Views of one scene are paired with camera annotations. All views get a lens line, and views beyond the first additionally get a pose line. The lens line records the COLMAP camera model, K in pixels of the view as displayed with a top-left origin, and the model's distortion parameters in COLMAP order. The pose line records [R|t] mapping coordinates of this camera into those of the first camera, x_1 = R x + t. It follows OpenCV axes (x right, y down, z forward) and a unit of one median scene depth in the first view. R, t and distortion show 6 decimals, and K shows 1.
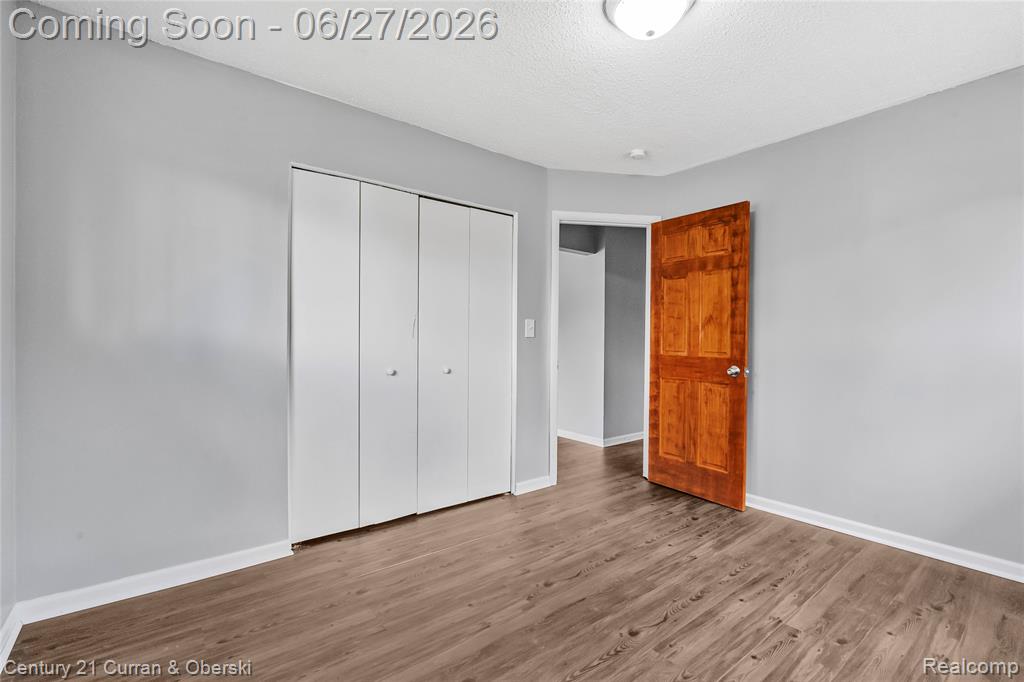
lens RADIAL K [[478.2, 0, 513.0], [0, 478.2, 340.7], [0, 0, 1]] dist [-0.020469, 0.010272]
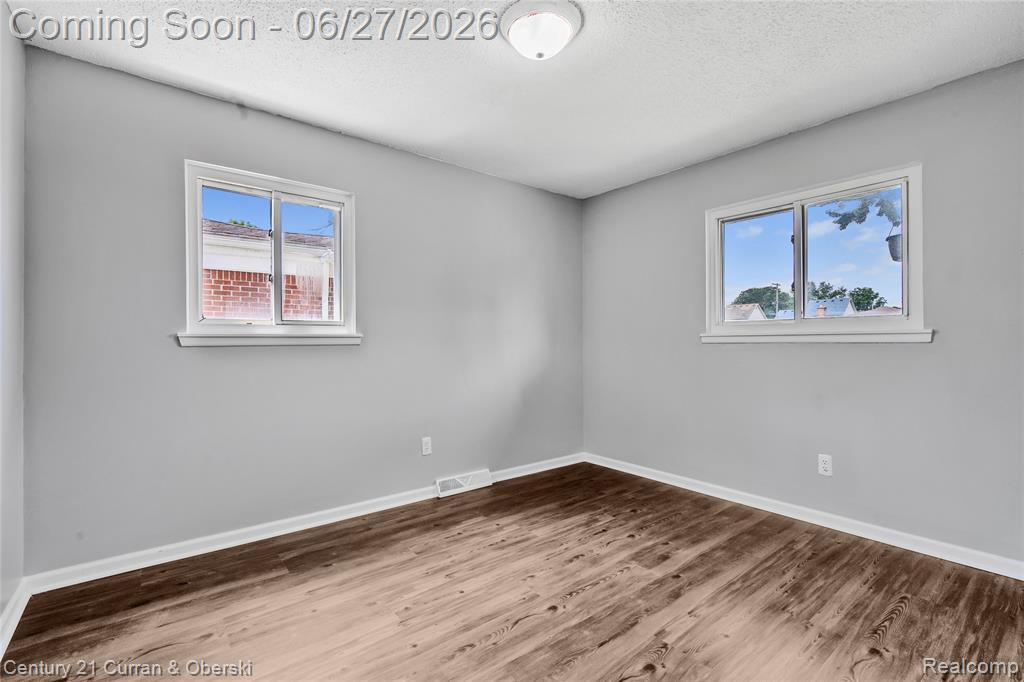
lens RADIAL K [[478.2, 0, 512.2], [0, 478.2, 340.7], [0, 0, 1]] dist [-0.020469, 0.010272]
pose [[-0.999992, -0.004099, 0.000282, 0.332289], [-0.004098, 0.999981, 0.004600, -0.004191], [-0.000301, 0.004598, -0.999989, 1.987929]]
